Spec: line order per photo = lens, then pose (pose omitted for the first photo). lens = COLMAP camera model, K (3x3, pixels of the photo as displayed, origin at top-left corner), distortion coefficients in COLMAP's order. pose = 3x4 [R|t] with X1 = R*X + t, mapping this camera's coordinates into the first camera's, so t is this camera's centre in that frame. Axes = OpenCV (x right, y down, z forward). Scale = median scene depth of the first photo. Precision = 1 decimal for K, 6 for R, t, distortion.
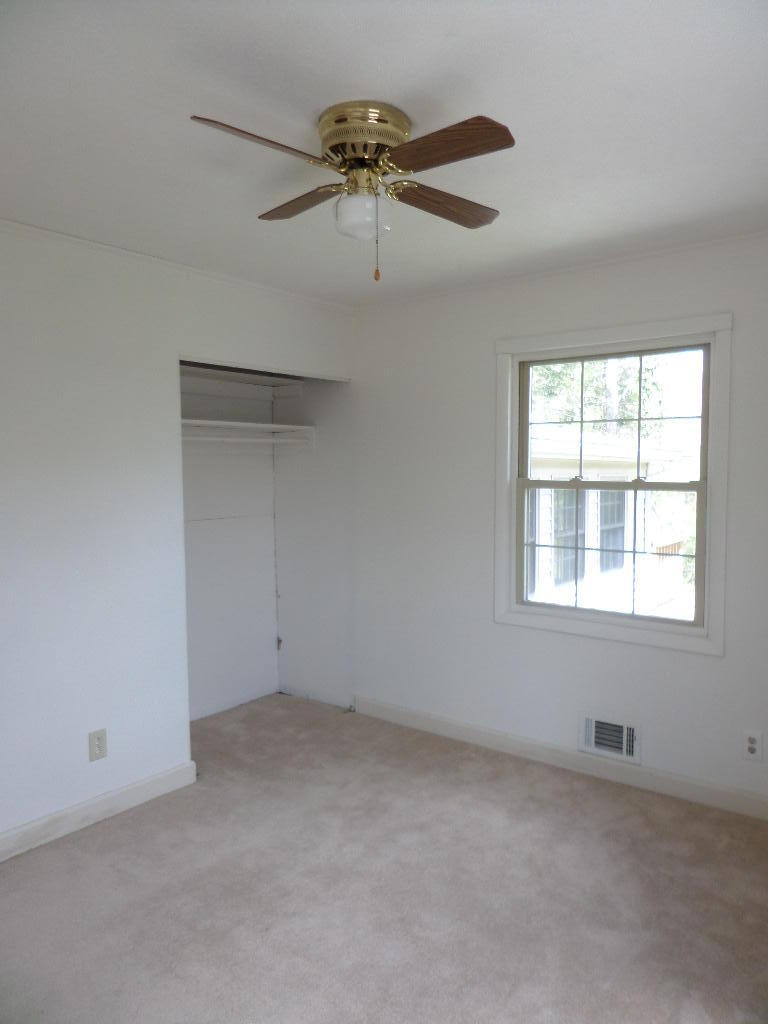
lens RADIAL K [[718.1, 0, 384.0], [0, 718.1, 512.0], [0, 0, 1]] dist [-0.017342, -0.000071]
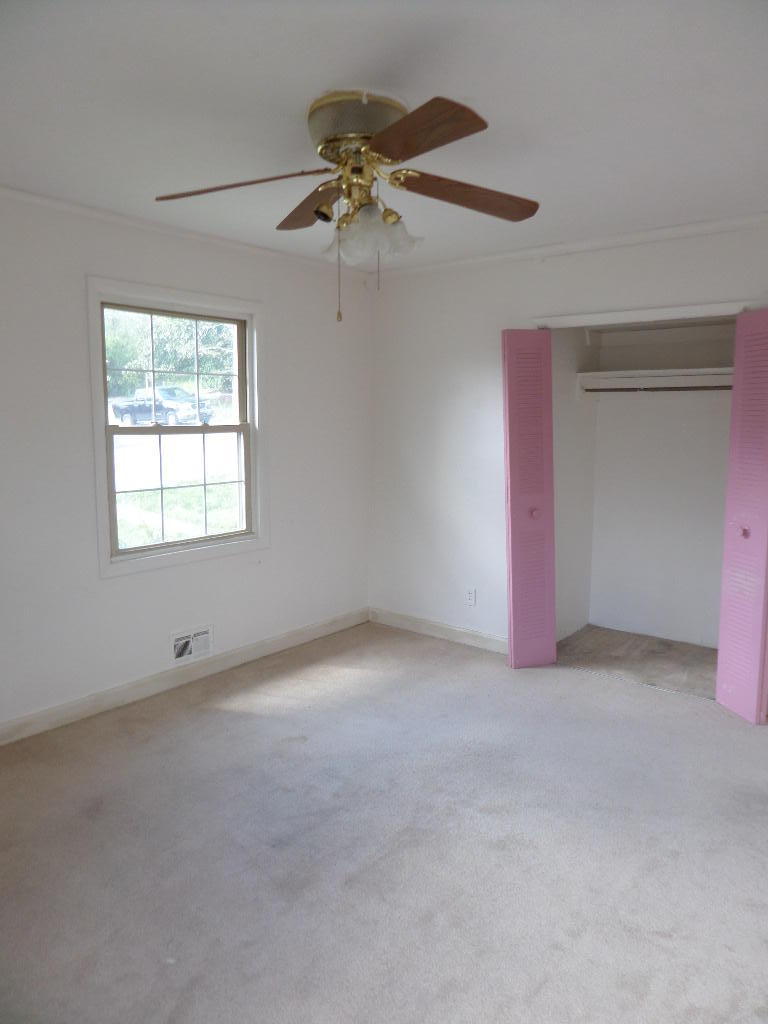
lens RADIAL K [[718.1, 0, 384.0], [0, 718.1, 512.0], [0, 0, 1]] dist [-0.017342, -0.000071]
pose [[-0.004371, -0.121124, 0.992628, -0.819687], [0.060914, 0.990762, 0.121164, -0.025847], [-0.998133, 0.060994, 0.003048, 0.675351]]
